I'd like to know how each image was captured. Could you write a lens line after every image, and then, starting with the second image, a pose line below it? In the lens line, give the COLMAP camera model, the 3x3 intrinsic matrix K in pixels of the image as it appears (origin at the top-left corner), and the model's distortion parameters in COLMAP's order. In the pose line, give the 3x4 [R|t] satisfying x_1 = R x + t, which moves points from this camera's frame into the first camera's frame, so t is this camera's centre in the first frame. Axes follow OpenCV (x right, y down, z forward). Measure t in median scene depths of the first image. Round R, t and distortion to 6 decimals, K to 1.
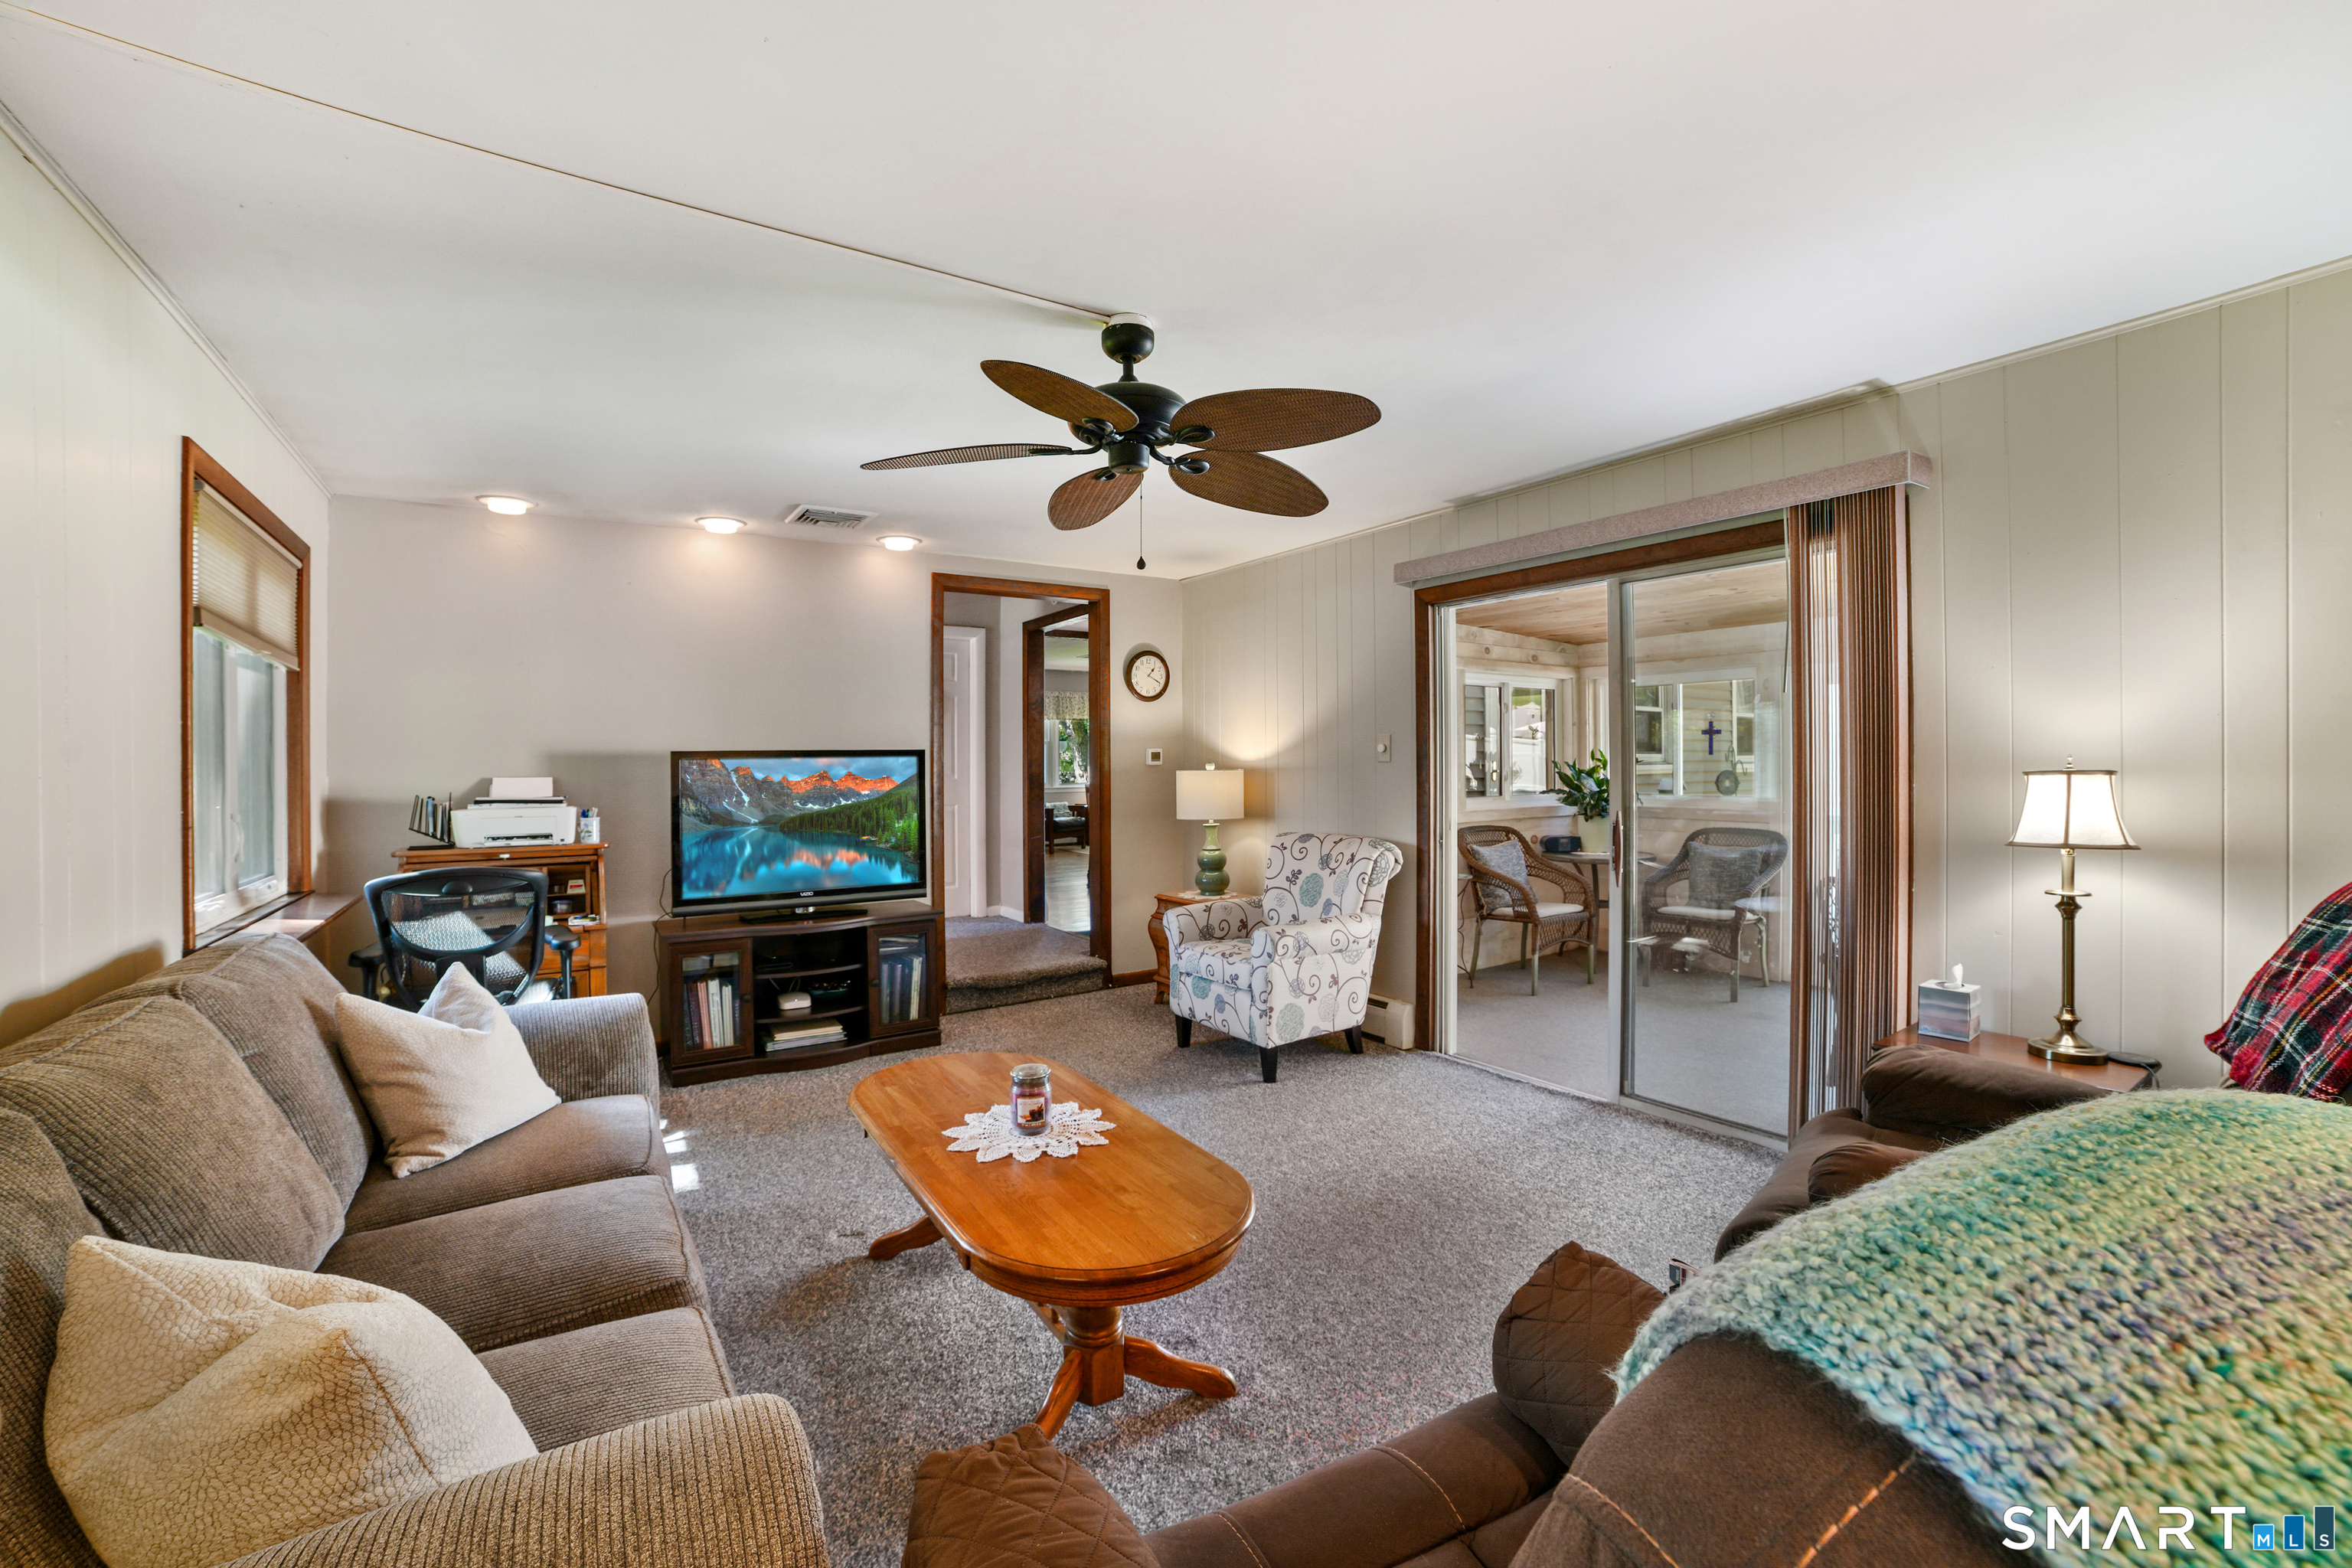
lens RADIAL K [[972.6, 0, 1180.6], [0, 972.6, 772.2], [0, 0, 1]] dist [-0.029097, 0.003494]
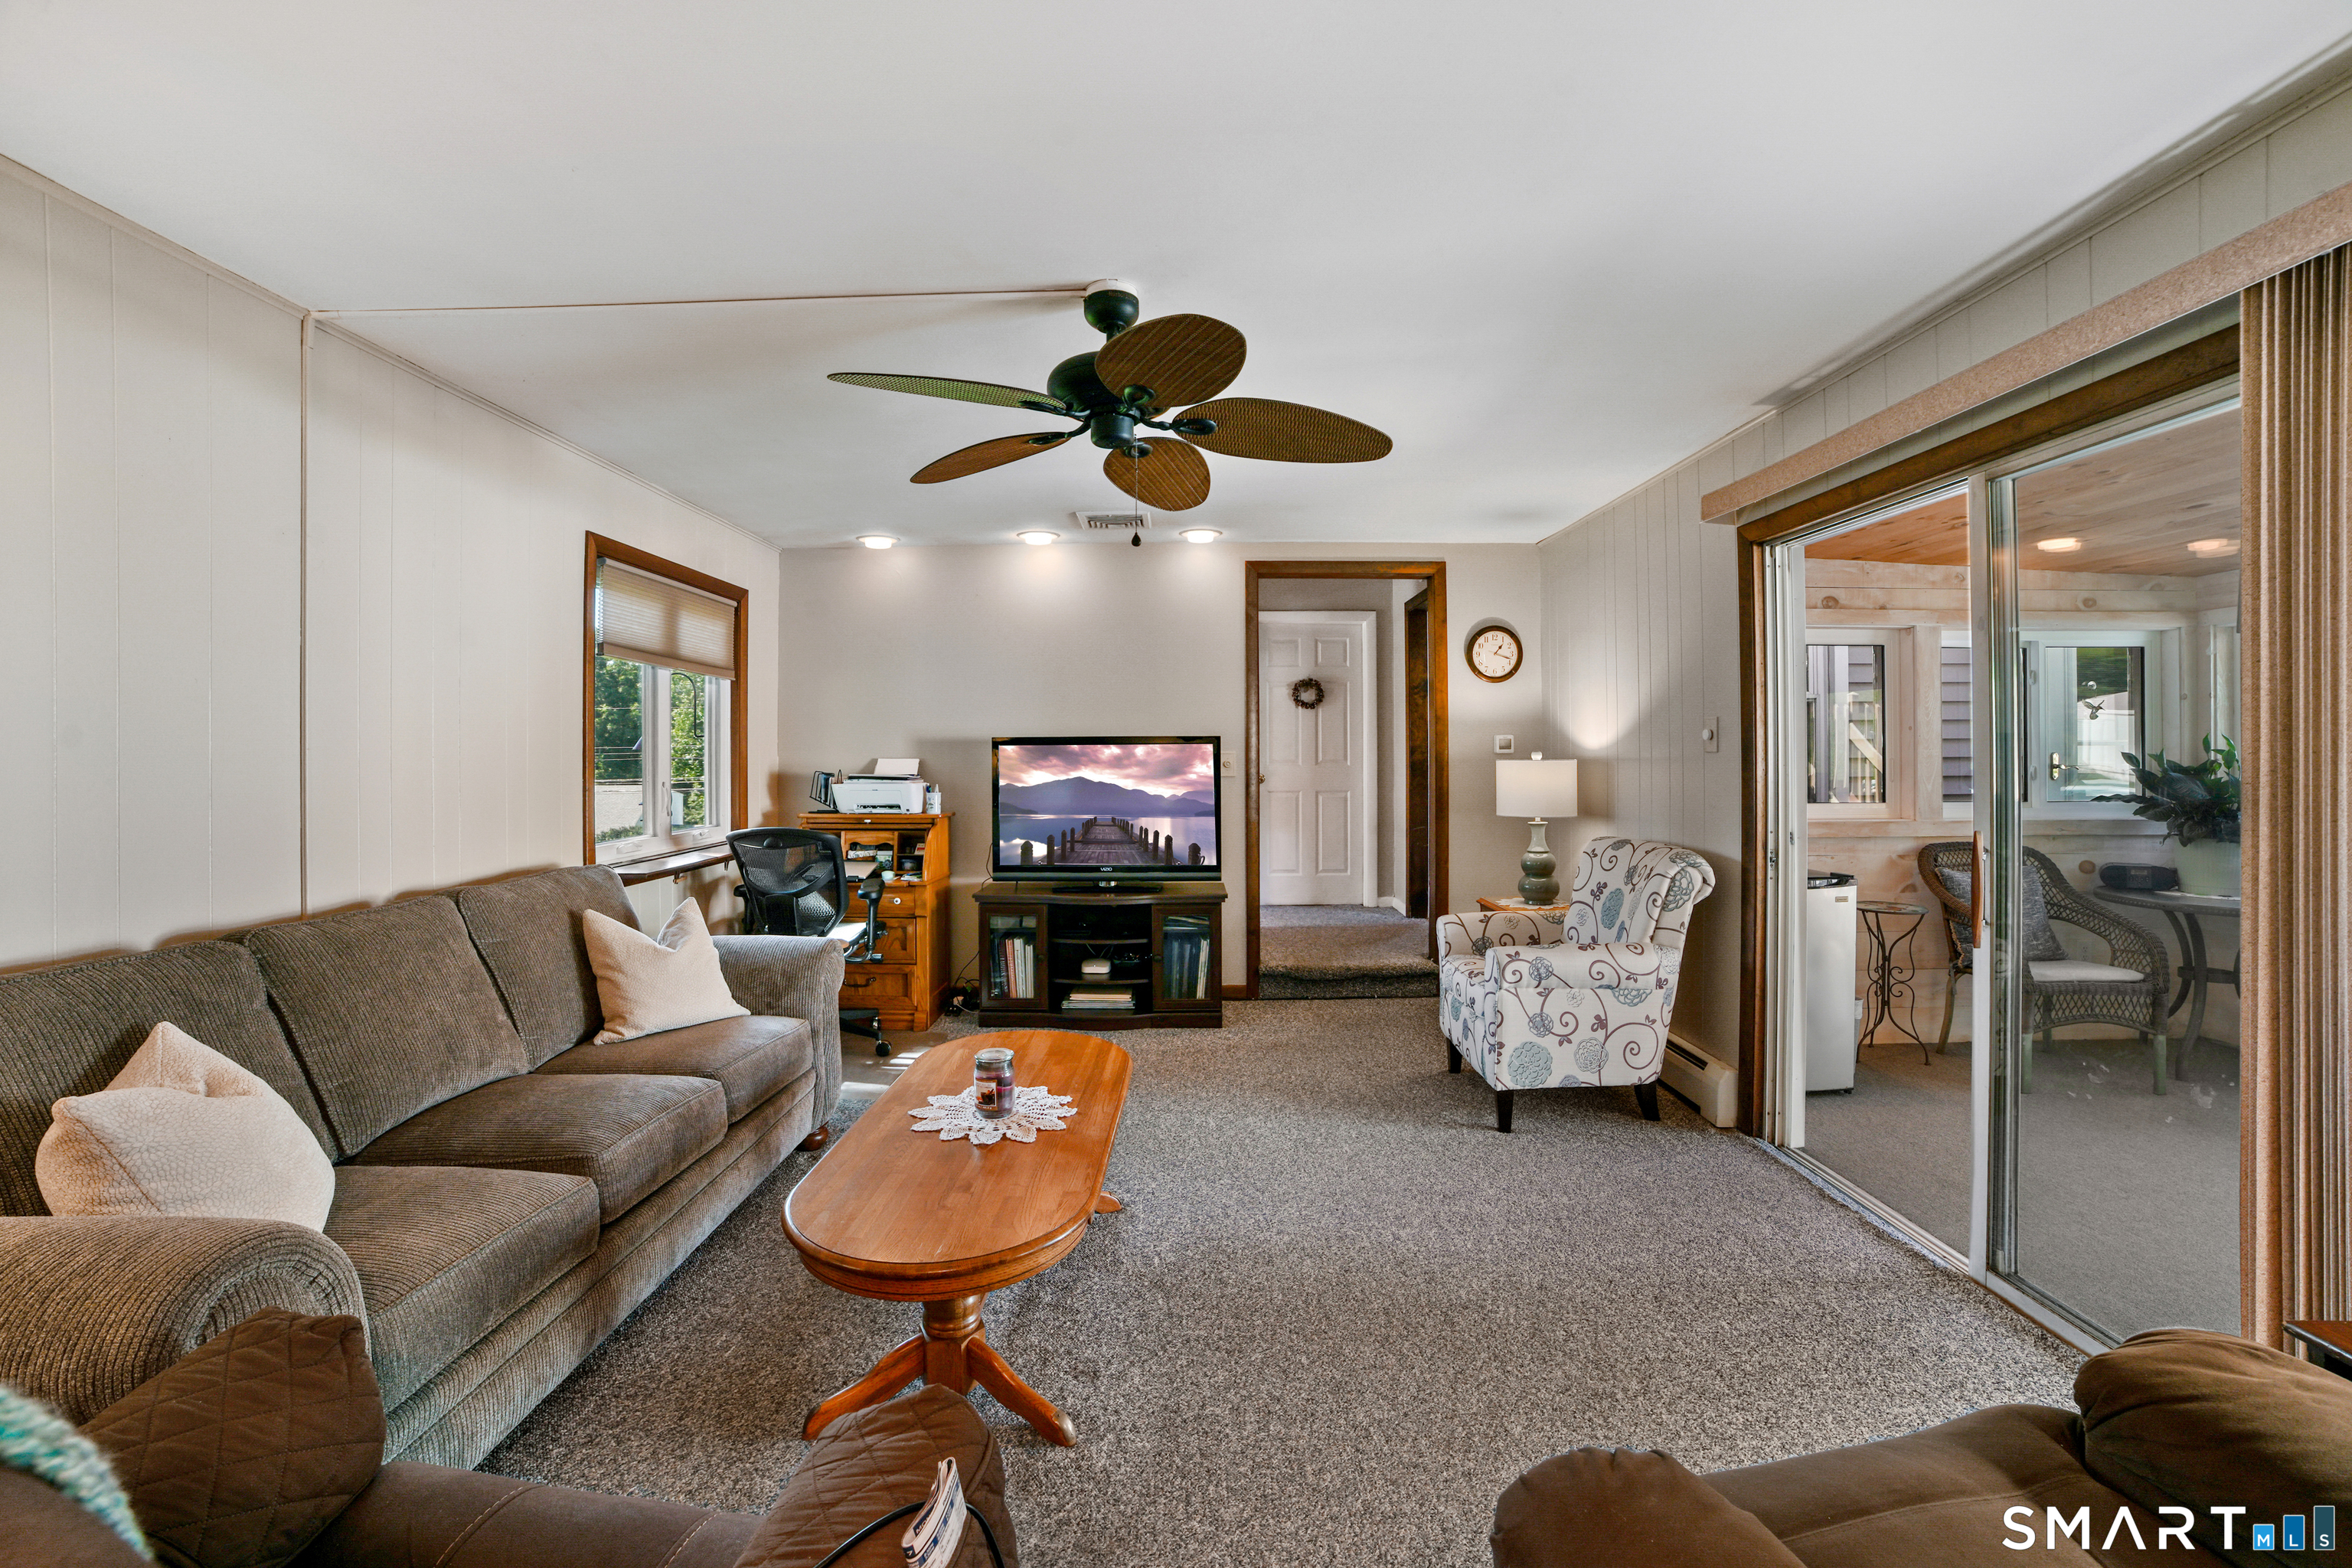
lens RADIAL K [[972.6, 0, 1180.7], [0, 972.6, 746.2], [0, 0, 1]] dist [-0.029097, 0.003494]
pose [[0.838559, 0.004414, -0.544793, 0.289601], [-0.011696, 0.999883, -0.009902, -0.002587], [0.544685, 0.014676, 0.838512, 0.132081]]
